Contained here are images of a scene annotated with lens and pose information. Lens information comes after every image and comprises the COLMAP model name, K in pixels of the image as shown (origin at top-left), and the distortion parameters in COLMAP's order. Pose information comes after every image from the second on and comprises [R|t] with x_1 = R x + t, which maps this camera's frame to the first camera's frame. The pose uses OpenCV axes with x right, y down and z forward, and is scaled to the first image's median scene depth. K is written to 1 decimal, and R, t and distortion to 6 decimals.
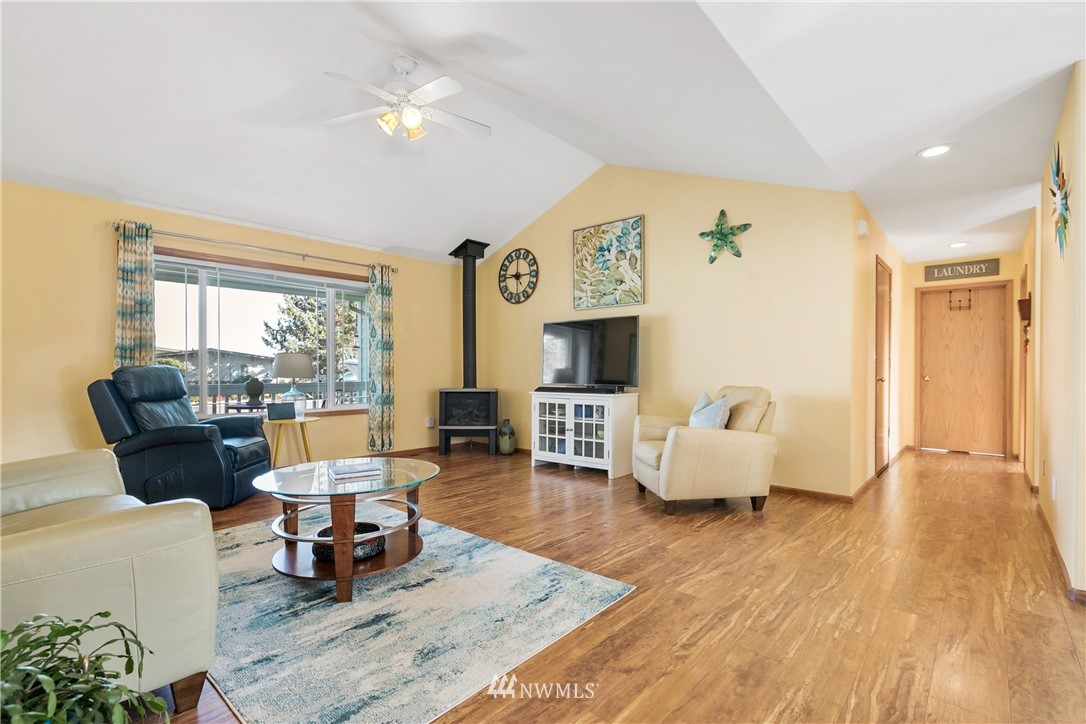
lens RADIAL K [[500.8, 0, 543.8], [0, 500.8, 369.4], [0, 0, 1]] dist [-0.016228, 0.004934]
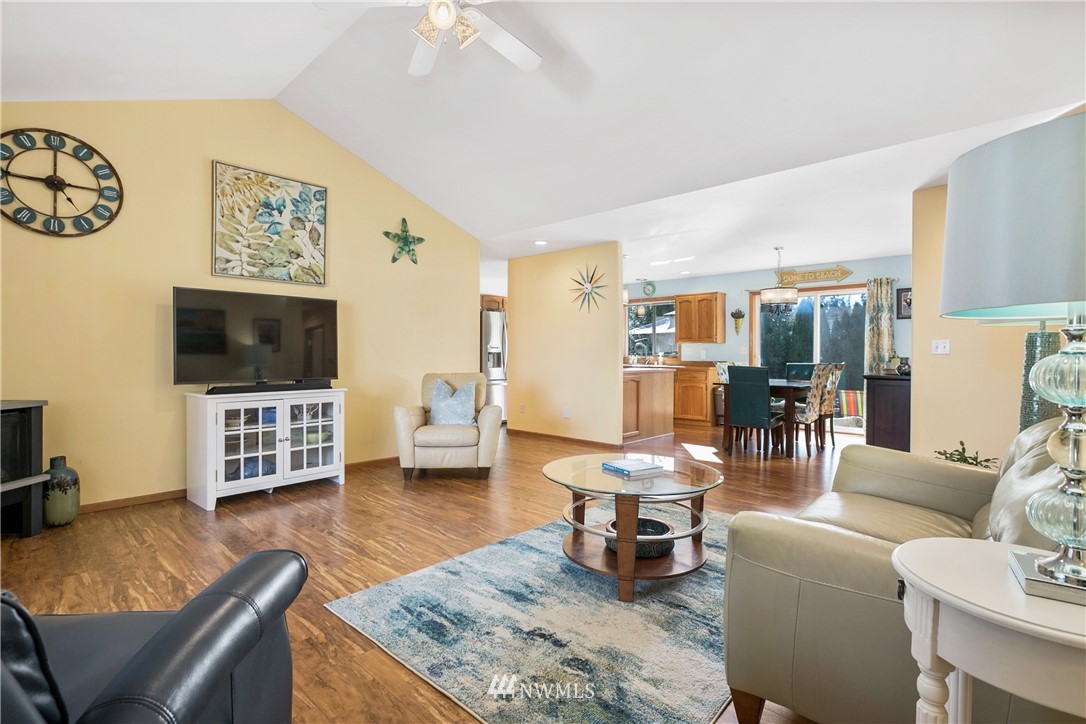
lens RADIAL K [[500.8, 0, 551.6], [0, 500.8, 357.9], [0, 0, 1]] dist [-0.016228, 0.004934]
pose [[0.019250, -0.006749, 0.999792, -0.682898], [-0.003827, 0.999969, 0.006824, -0.010623], [-0.999807, -0.003957, 0.019224, 0.567048]]
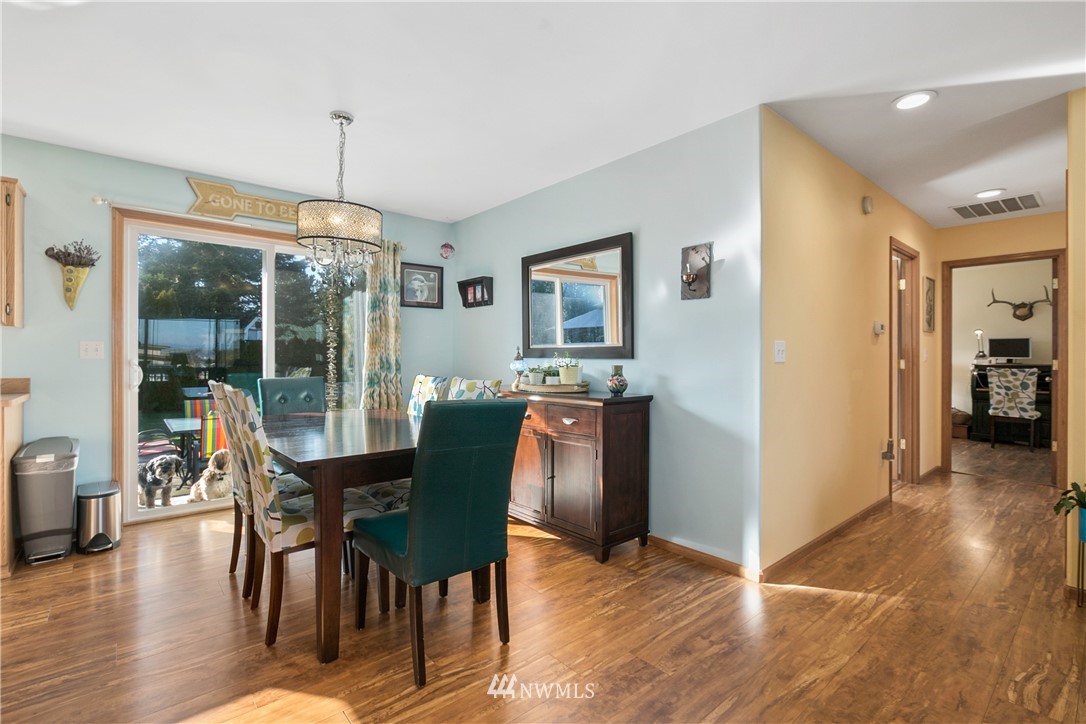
lens RADIAL K [[500.8, 0, 529.0], [0, 500.8, 358.5], [0, 0, 1]] dist [-0.016228, 0.004934]
pose [[-0.988813, -0.002895, 0.149133, 0.281214], [-0.002748, 0.999996, 0.001188, -0.016956], [-0.149136, 0.000765, -0.988816, 0.524598]]
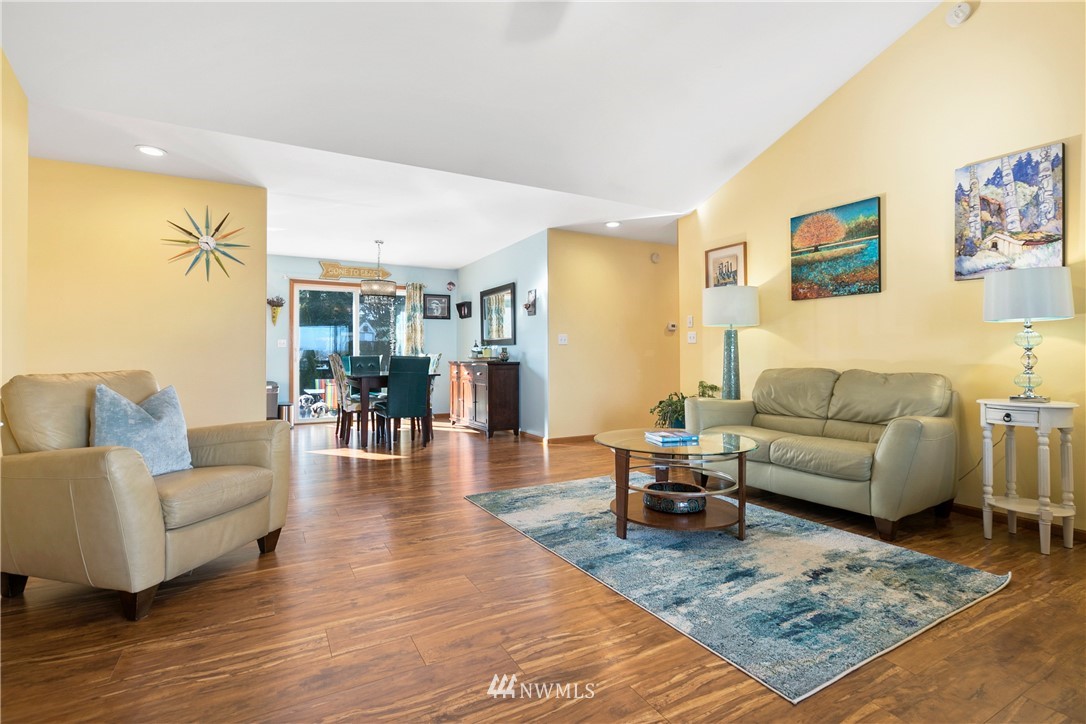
lens RADIAL K [[500.8, 0, 522.3], [0, 500.8, 353.1], [0, 0, 1]] dist [-0.016228, 0.004934]
pose [[-0.931745, 0.004171, 0.363089, -0.235099], [0.002822, 0.999987, -0.004247, 0.010955], [-0.363102, -0.002932, -0.931745, 1.066366]]
